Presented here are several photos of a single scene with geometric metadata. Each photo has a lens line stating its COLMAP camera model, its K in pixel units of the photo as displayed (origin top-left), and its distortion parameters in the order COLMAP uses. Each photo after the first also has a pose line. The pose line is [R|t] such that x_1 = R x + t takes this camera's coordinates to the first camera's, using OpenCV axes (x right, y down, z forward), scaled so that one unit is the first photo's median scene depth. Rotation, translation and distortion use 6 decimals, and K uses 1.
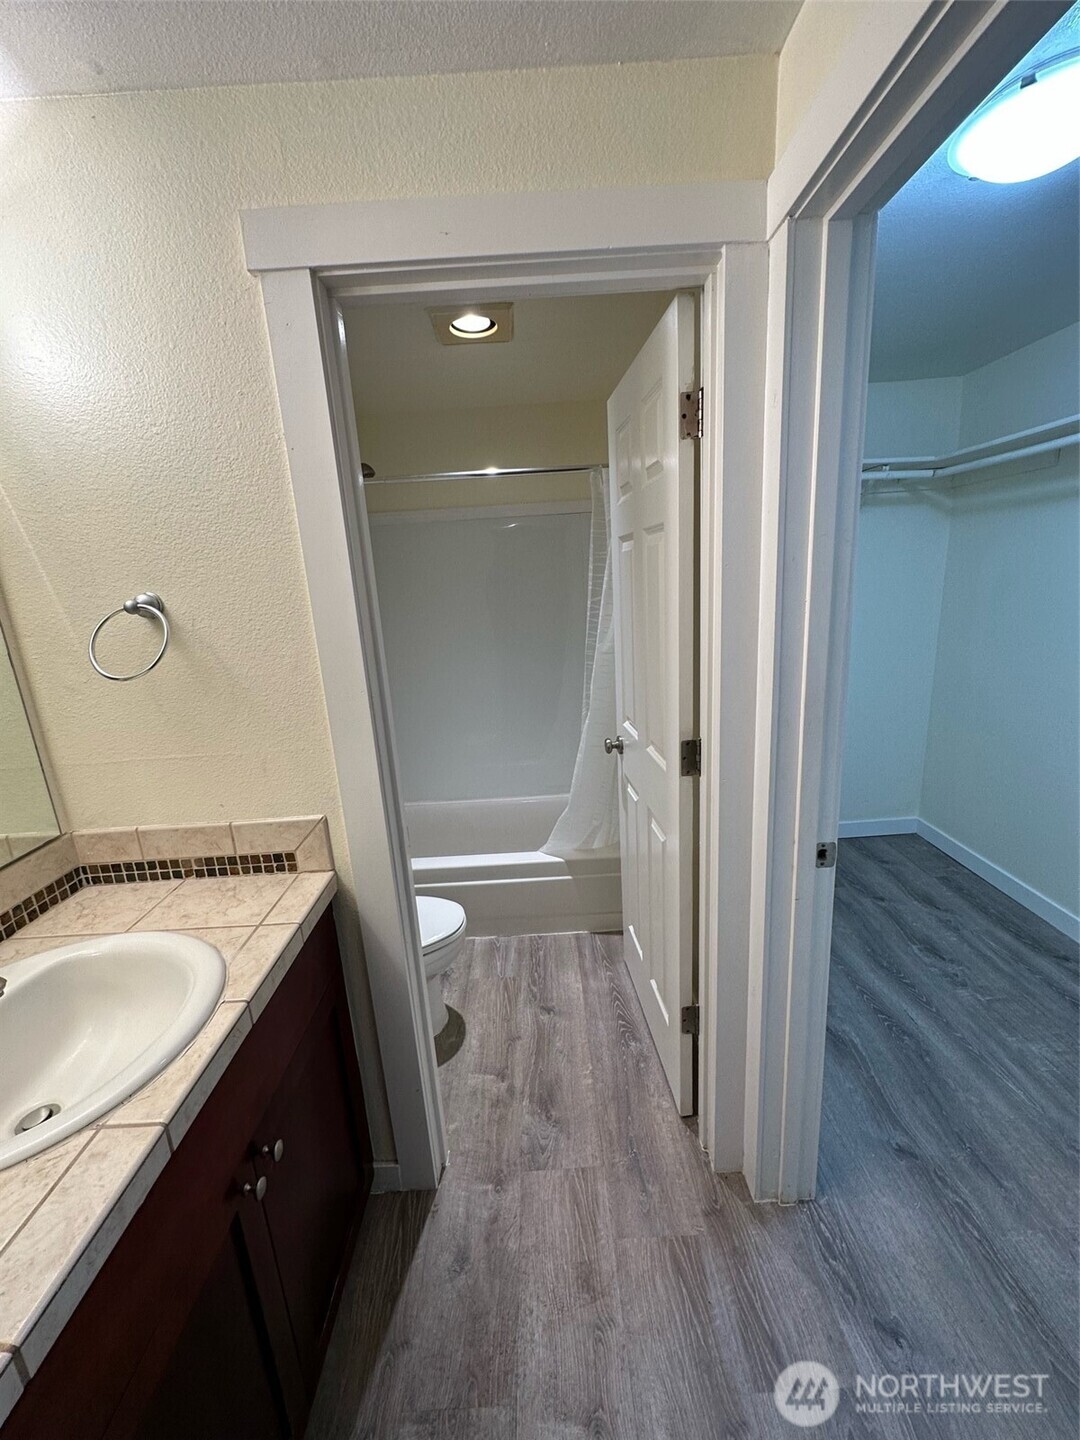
lens RADIAL K [[571.7, 0, 538.1], [0, 571.7, 723.0], [0, 0, 1]] dist [-0.002317, -0.000223]
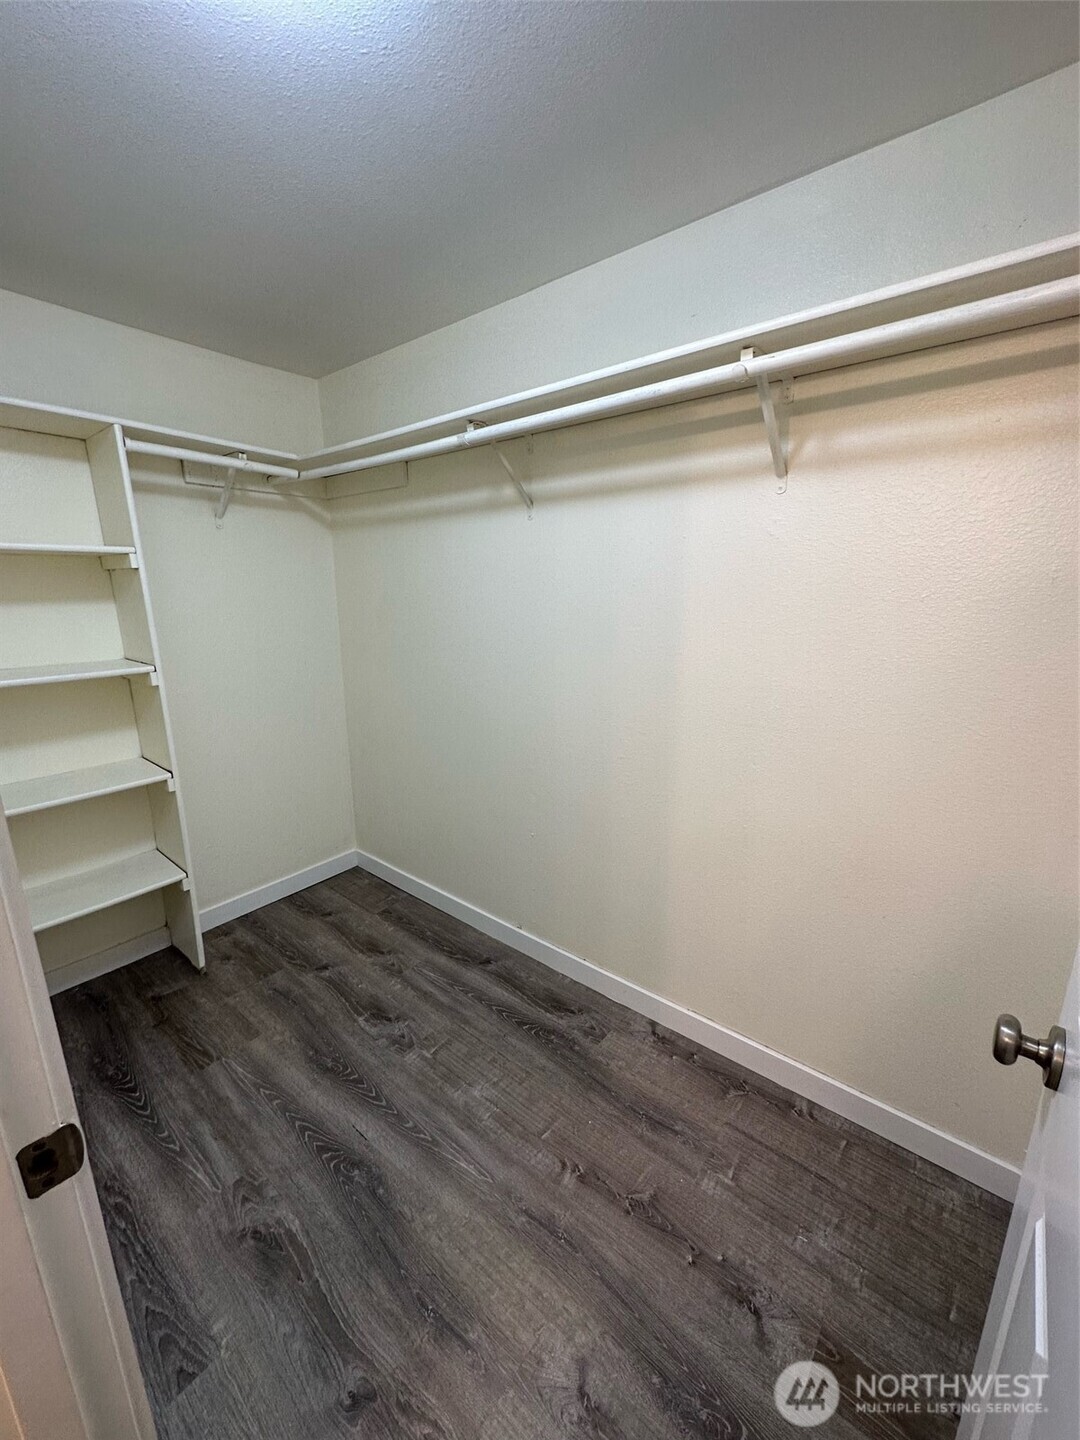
lens RADIAL K [[571.7, 0, 538.1], [0, 571.7, 723.0], [0, 0, 1]] dist [-0.002317, -0.000223]
pose [[0.638491, -0.120219, 0.760182, 0.247980], [0.150421, 0.988169, 0.029933, -0.033588], [-0.754786, 0.095235, 0.649021, 0.216670]]
